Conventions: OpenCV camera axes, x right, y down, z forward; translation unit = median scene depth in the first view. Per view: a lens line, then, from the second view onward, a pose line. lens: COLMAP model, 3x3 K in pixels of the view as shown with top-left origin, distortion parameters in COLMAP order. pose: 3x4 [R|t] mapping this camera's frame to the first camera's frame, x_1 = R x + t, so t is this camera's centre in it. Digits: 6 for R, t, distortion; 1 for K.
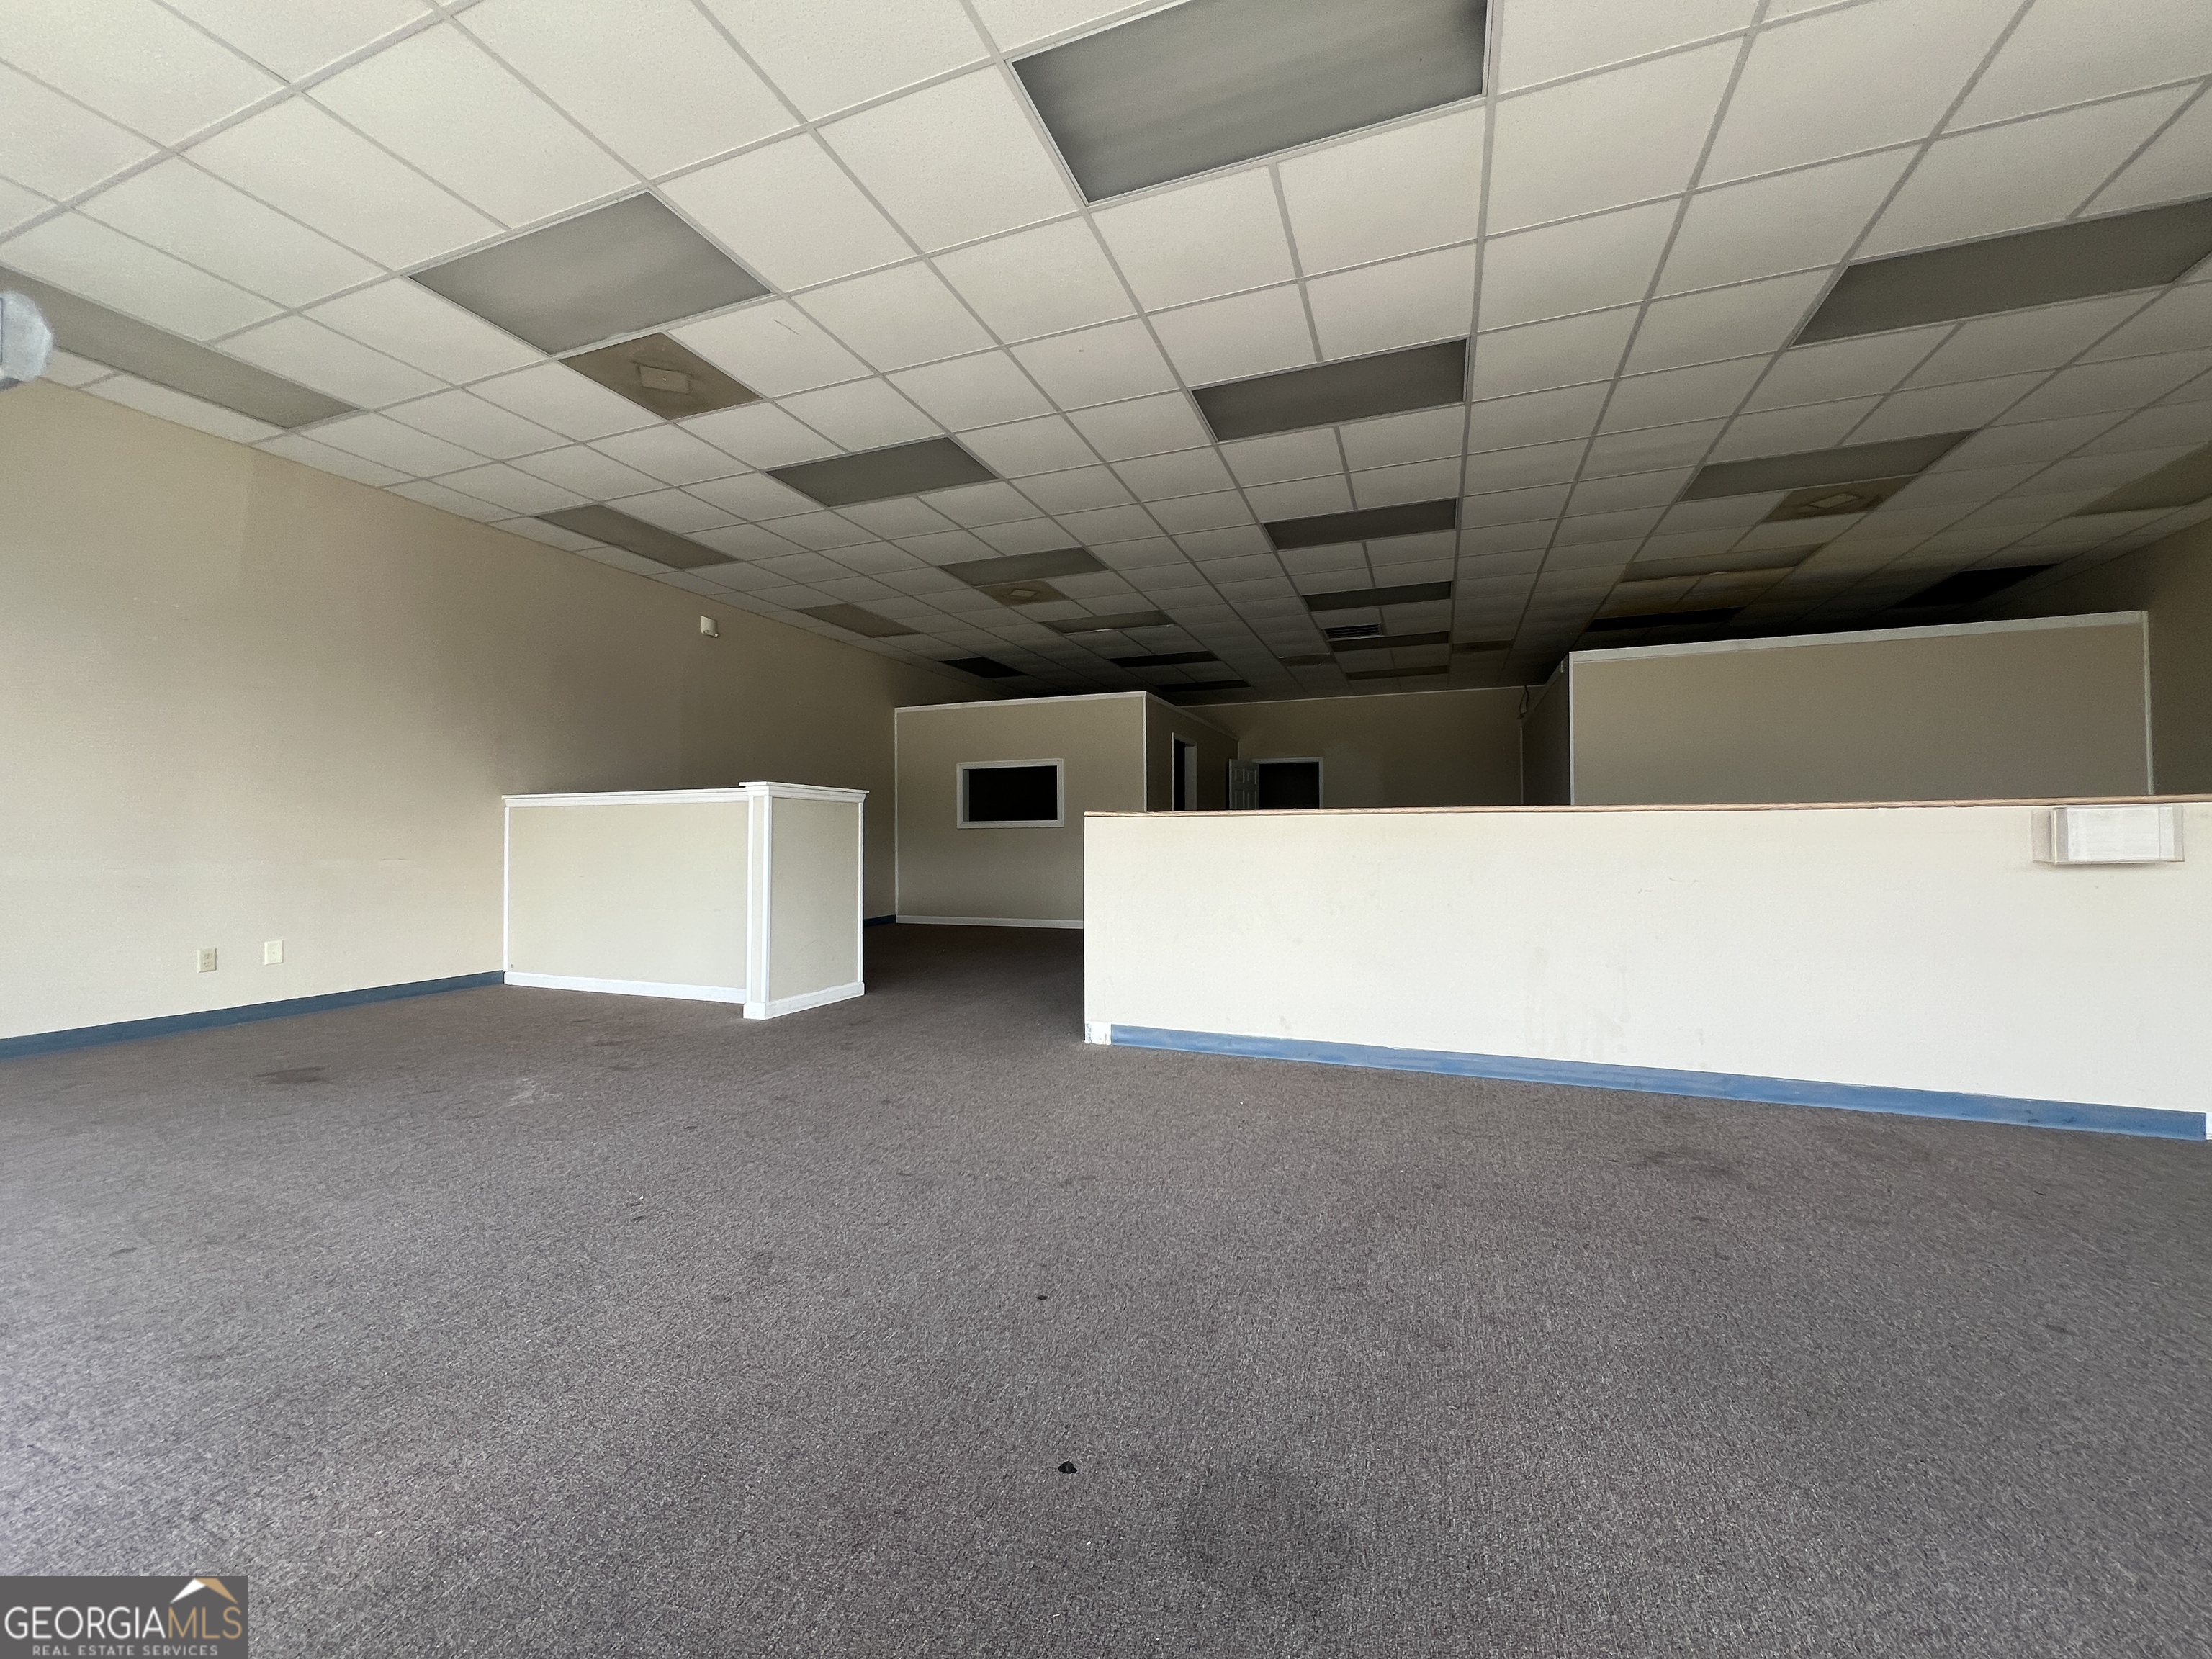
lens RADIAL K [[885.0, 0, 1098.8], [0, 885.0, 825.4], [0, 0, 1]] dist [-0.001008, 0.000288]
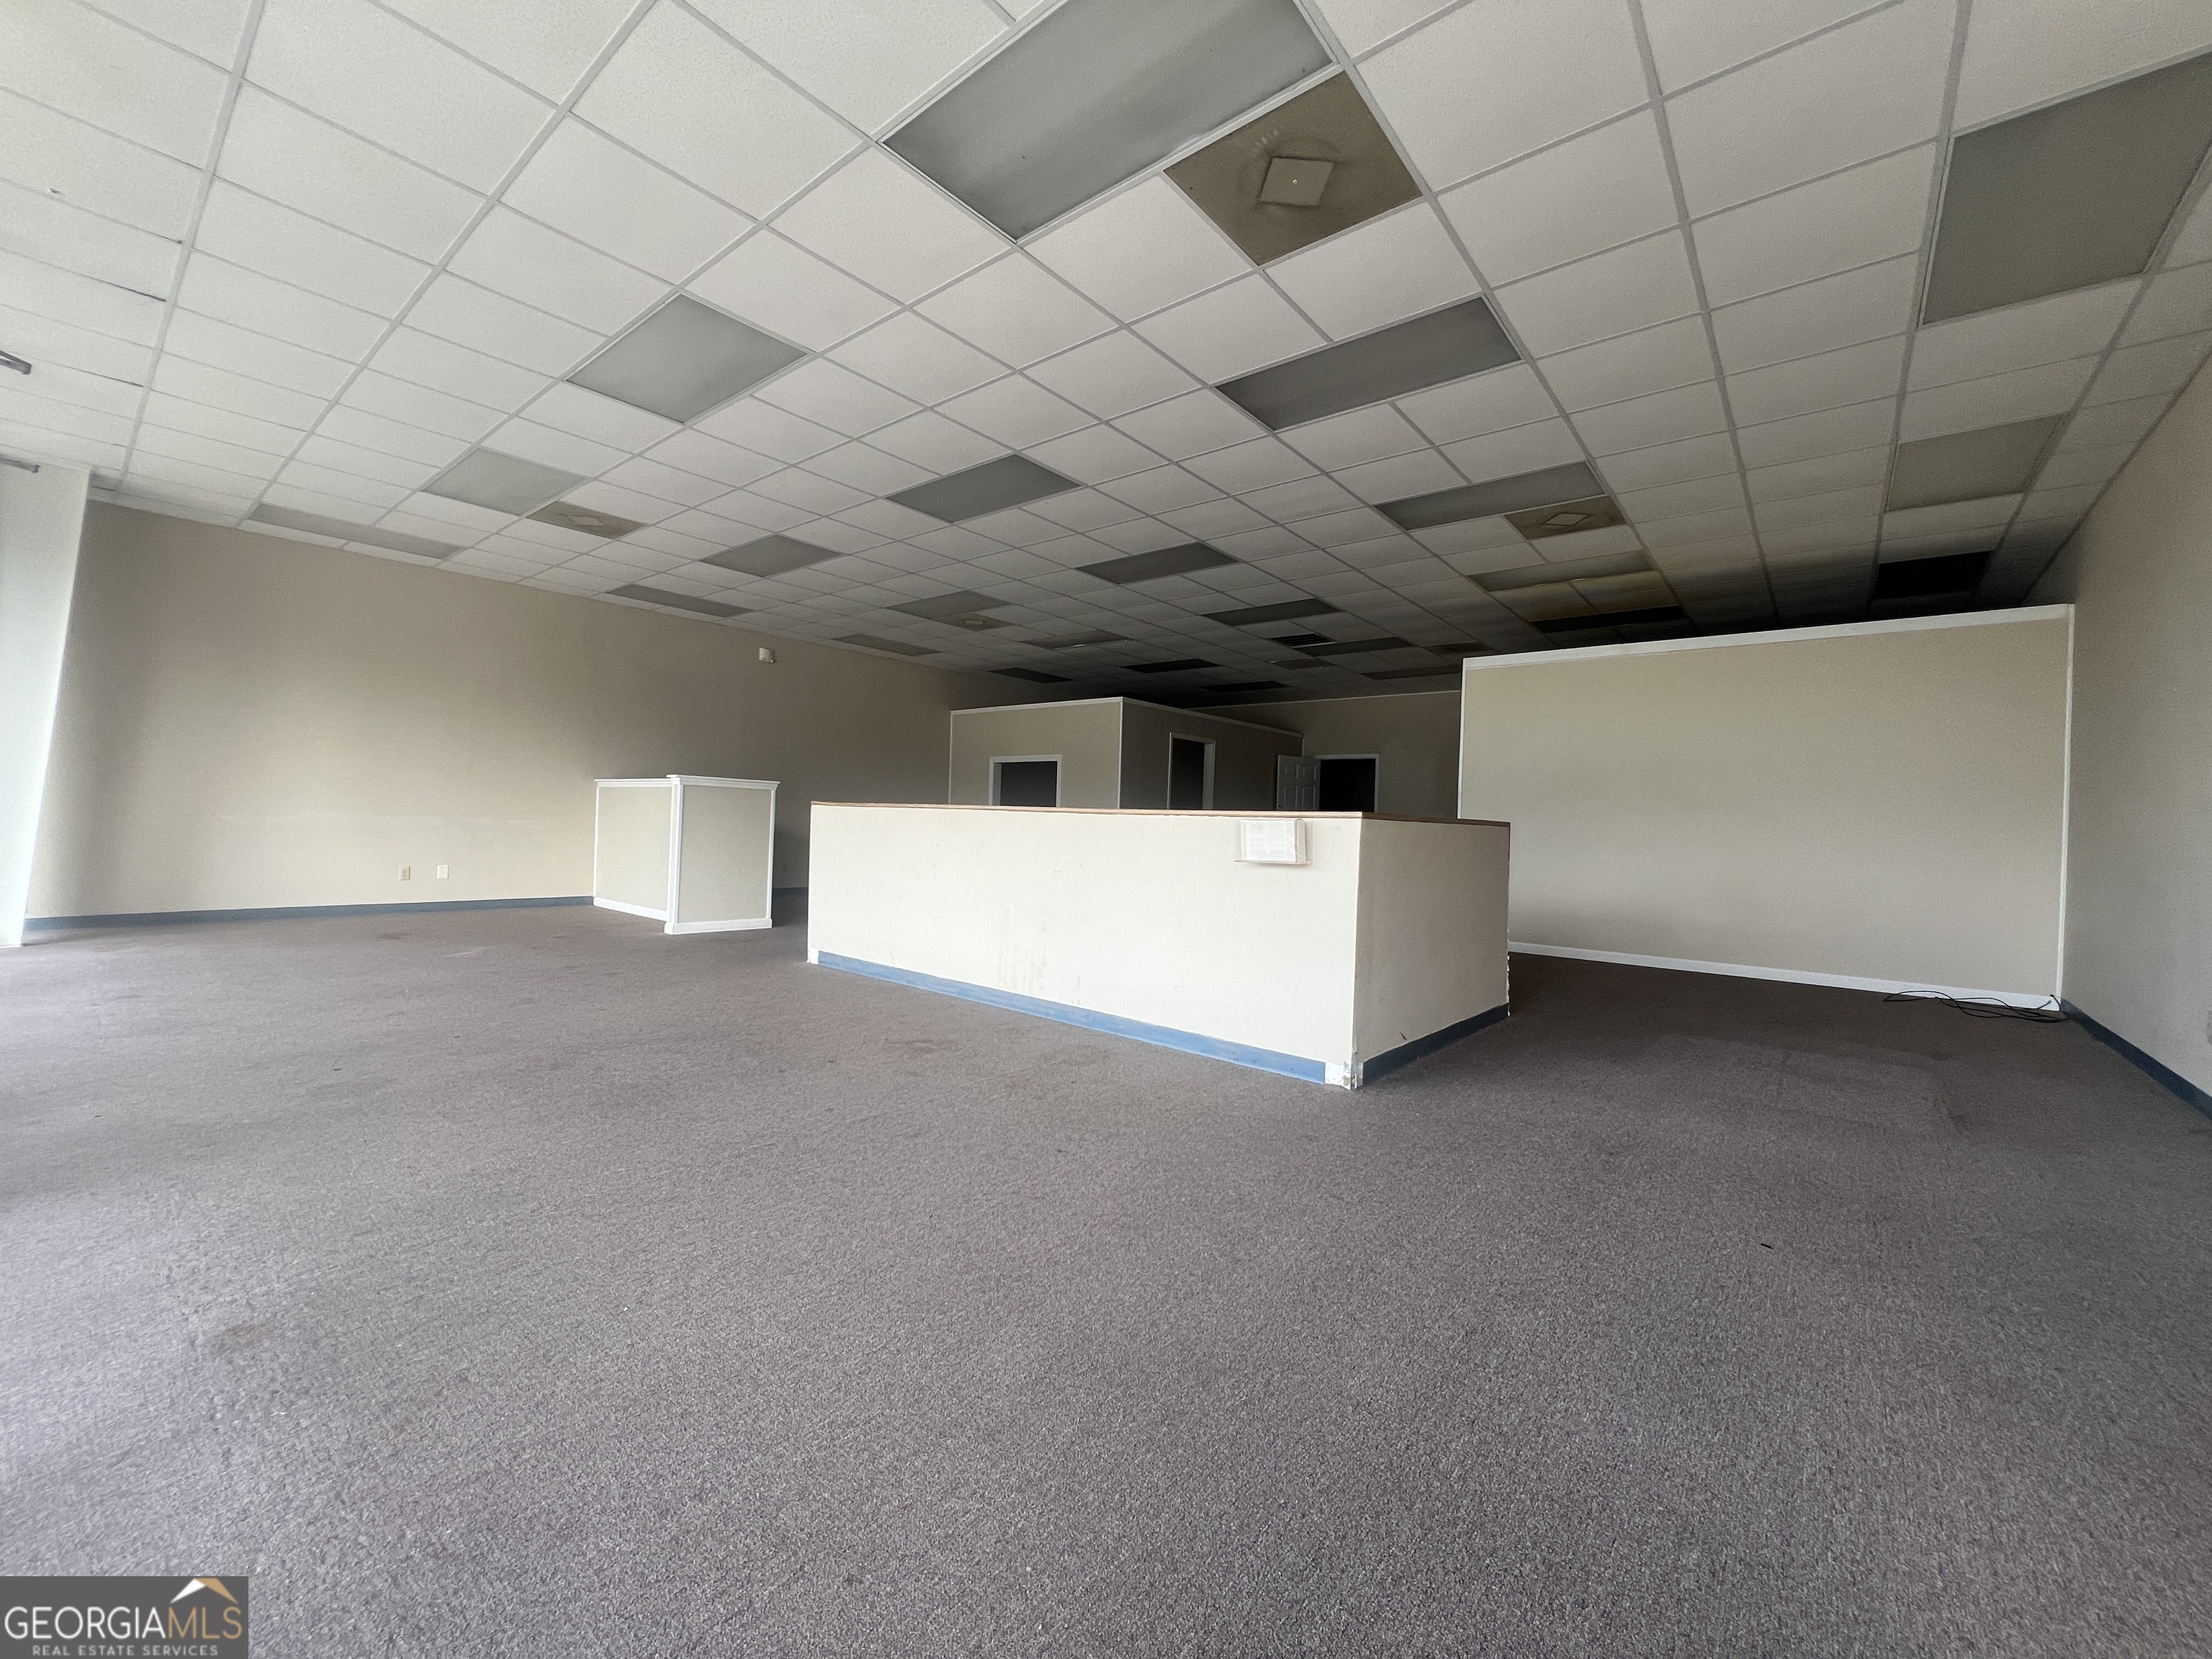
lens RADIAL K [[885.0, 0, 1100.7], [0, 885.0, 826.4], [0, 0, 1]] dist [-0.001008, 0.000288]
pose [[0.945982, 0.037503, -0.322042, 0.666514], [-0.031780, 0.999230, 0.023012, -0.016785], [0.322657, -0.011534, 0.946446, -0.152144]]
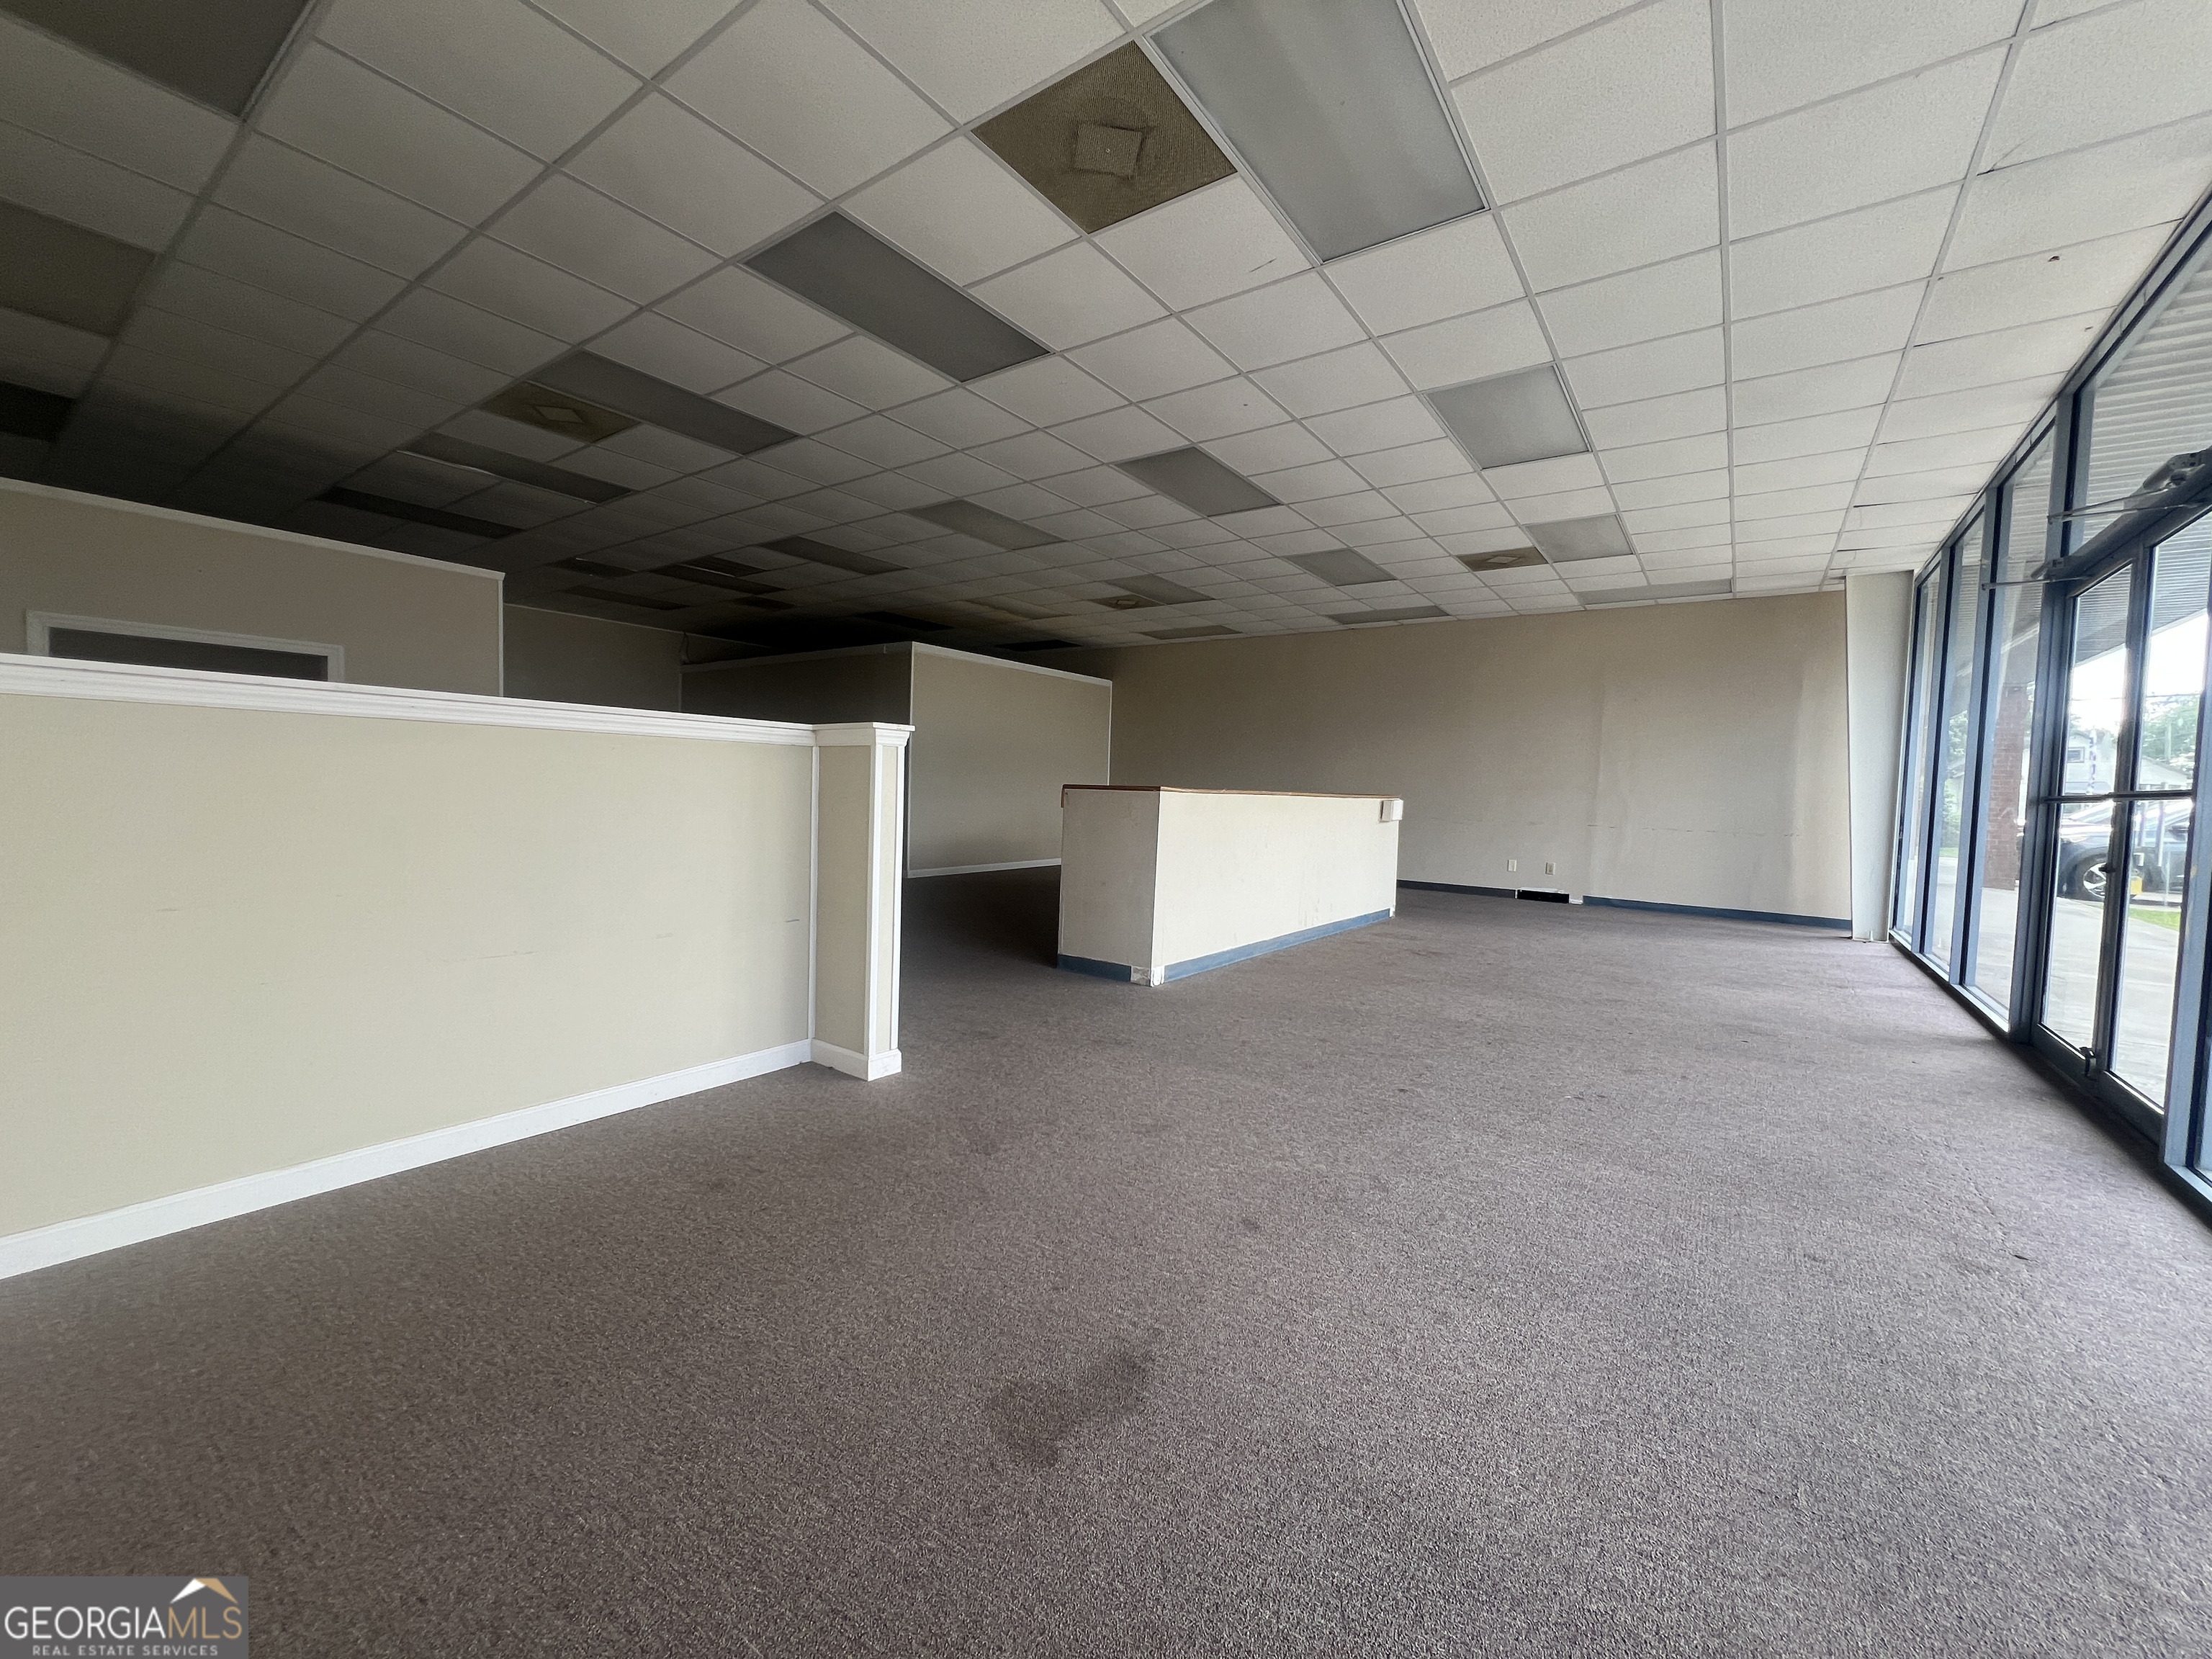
lens RADIAL K [[885.0, 0, 1107.8], [0, 885.0, 822.0], [0, 0, 1]] dist [-0.001008, 0.000288]
pose [[0.250902, -0.026777, 0.967642, -0.851959], [-0.046091, 0.998153, 0.039572, -0.007802], [-0.966915, -0.054529, 0.249204, 0.584975]]
